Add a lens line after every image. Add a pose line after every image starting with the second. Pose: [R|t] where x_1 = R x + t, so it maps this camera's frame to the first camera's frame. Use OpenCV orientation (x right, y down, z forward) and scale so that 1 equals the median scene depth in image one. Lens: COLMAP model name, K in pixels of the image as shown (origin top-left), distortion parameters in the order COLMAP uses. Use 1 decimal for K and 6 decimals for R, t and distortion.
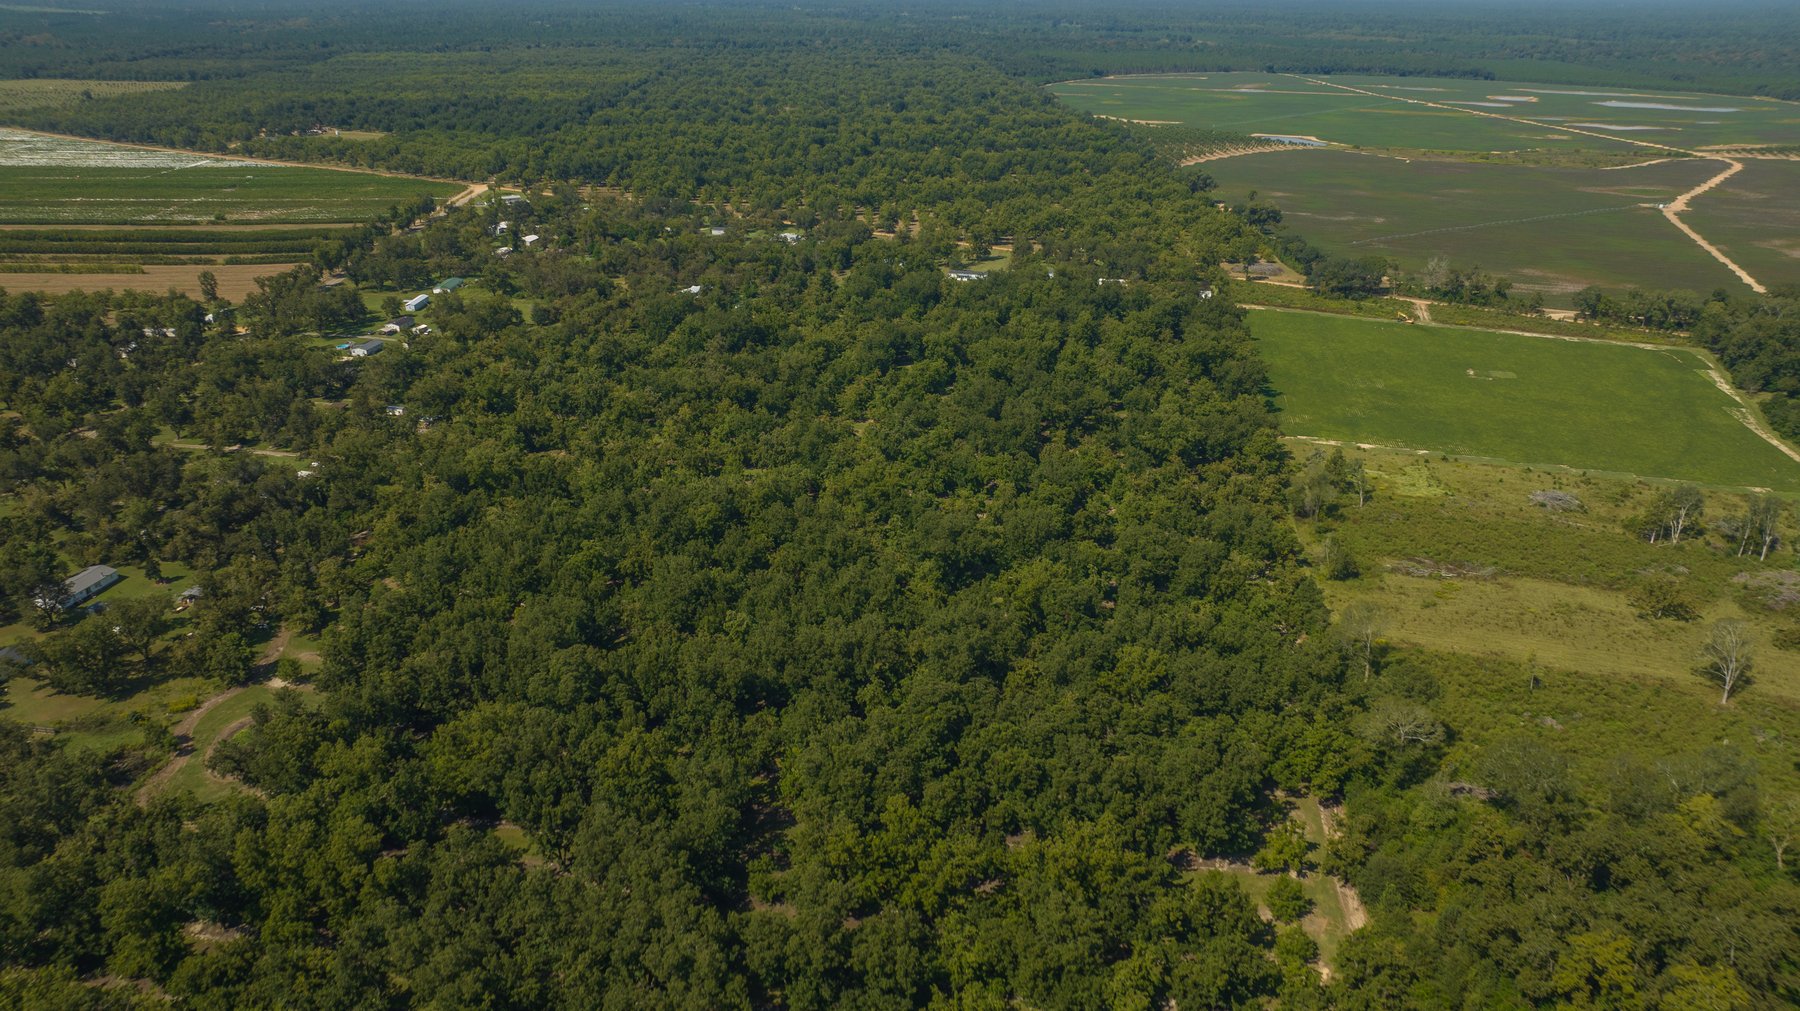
lens RADIAL K [[1270.1, 0, 900.0], [0, 1270.1, 505.5], [0, 0, 1]] dist [-0.039759, 0.044160]
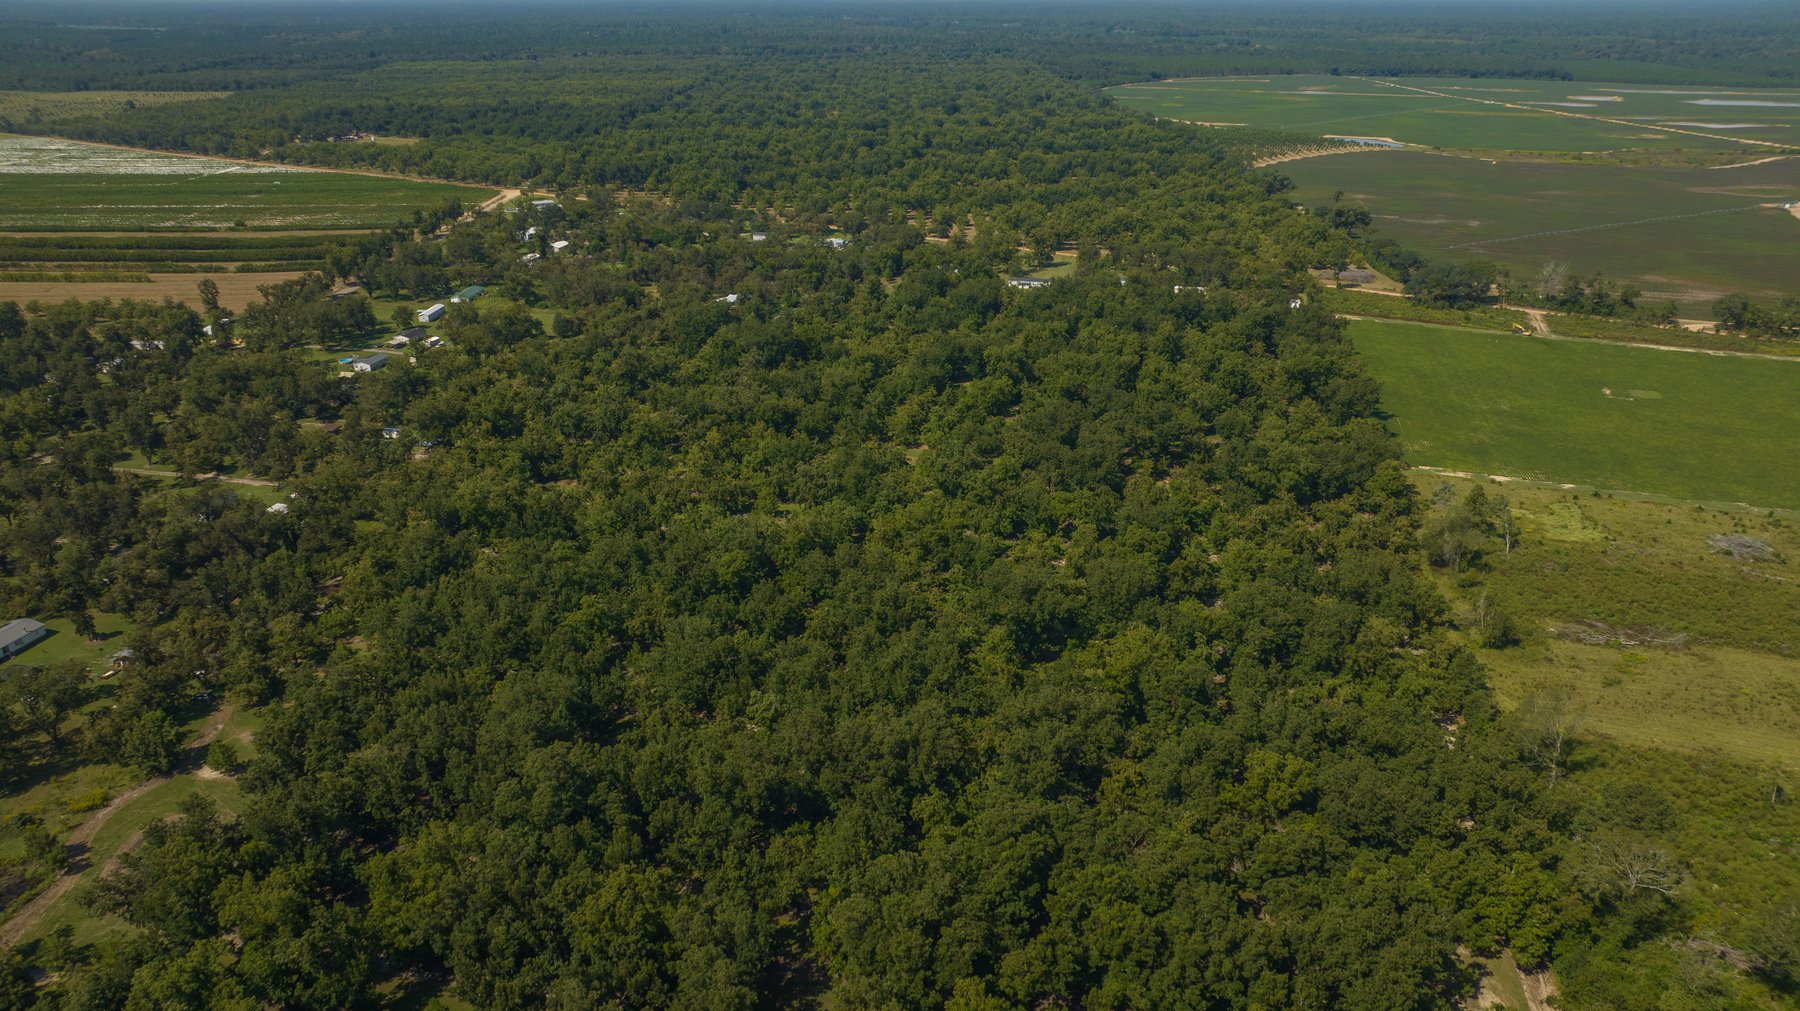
lens RADIAL K [[1270.1, 0, 900.0], [0, 1270.1, 505.5], [0, 0, 1]] dist [-0.039759, 0.044160]
pose [[0.999302, 0.005039, -0.037018, -0.008098], [-0.005350, 0.999951, -0.008295, -0.019811], [0.036974, 0.008488, 0.999280, 0.130029]]
